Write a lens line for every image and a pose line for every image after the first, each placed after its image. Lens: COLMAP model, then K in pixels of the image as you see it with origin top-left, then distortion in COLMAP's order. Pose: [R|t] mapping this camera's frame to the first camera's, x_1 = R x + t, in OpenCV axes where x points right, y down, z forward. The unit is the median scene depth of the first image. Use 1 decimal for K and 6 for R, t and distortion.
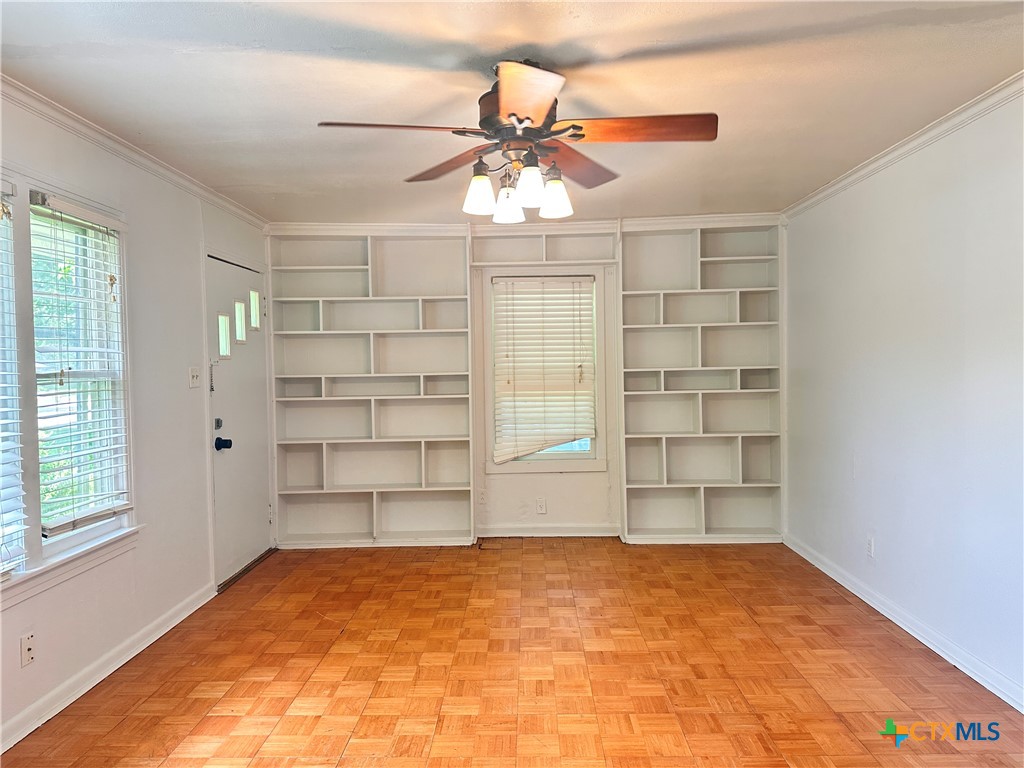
lens RADIAL K [[724.7, 0, 507.3], [0, 724.7, 384.2], [0, 0, 1]] dist [0.135770, -0.256019]
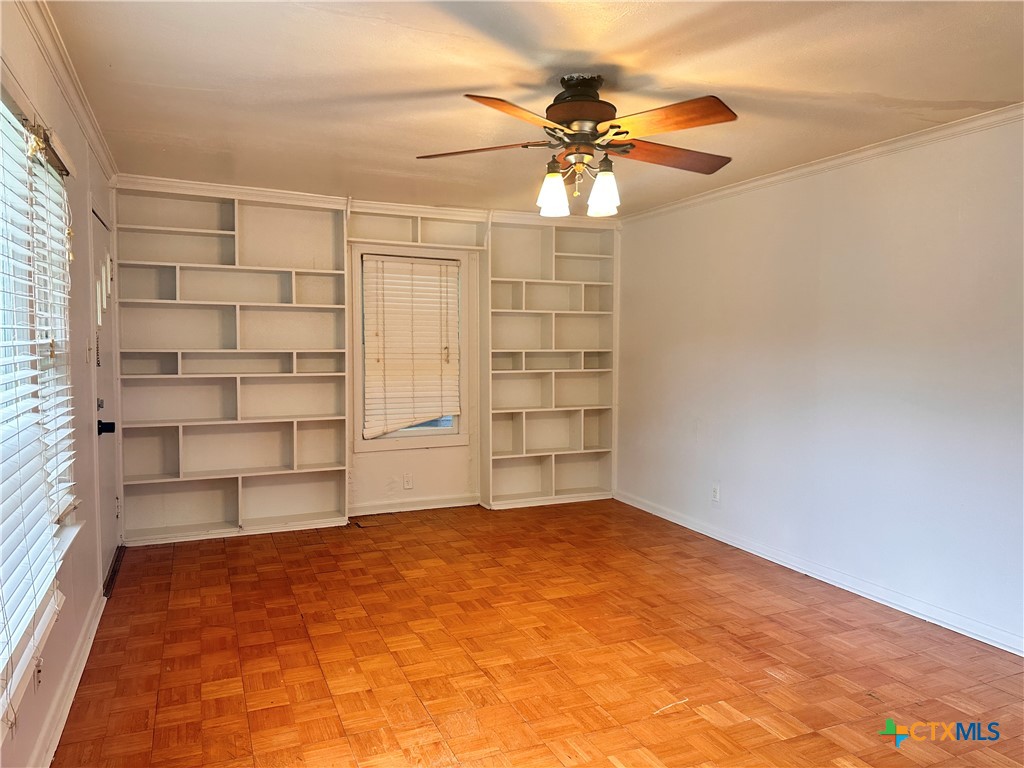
lens RADIAL K [[724.7, 0, 507.3], [0, 724.7, 384.2], [0, 0, 1]] dist [0.135770, -0.256019]
pose [[0.906225, -0.002577, 0.422788, -0.332547], [-0.008269, 0.999682, 0.023816, 0.005628], [-0.422715, -0.025078, 0.905916, 0.014949]]
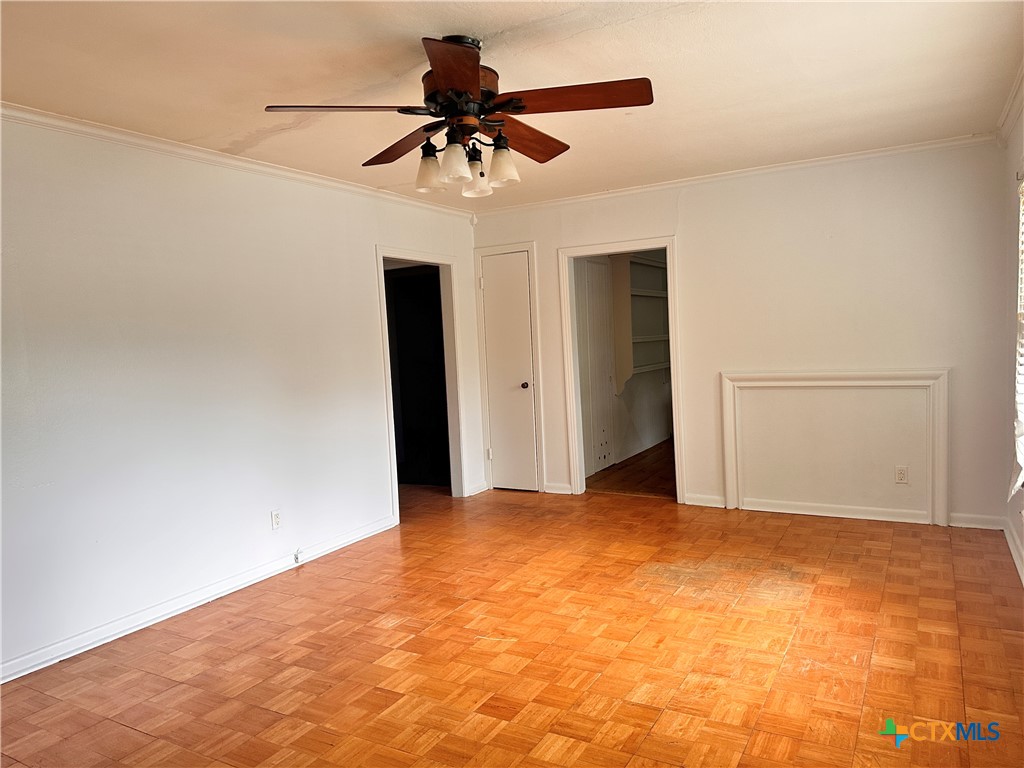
lens RADIAL K [[724.7, 0, 507.3], [0, 724.7, 384.2], [0, 0, 1]] dist [0.135770, -0.256019]
pose [[-0.877043, 0.023933, 0.479816, -0.315450], [0.080176, 0.992043, 0.097071, -0.034399], [-0.473675, 0.123605, -0.871983, 1.125568]]
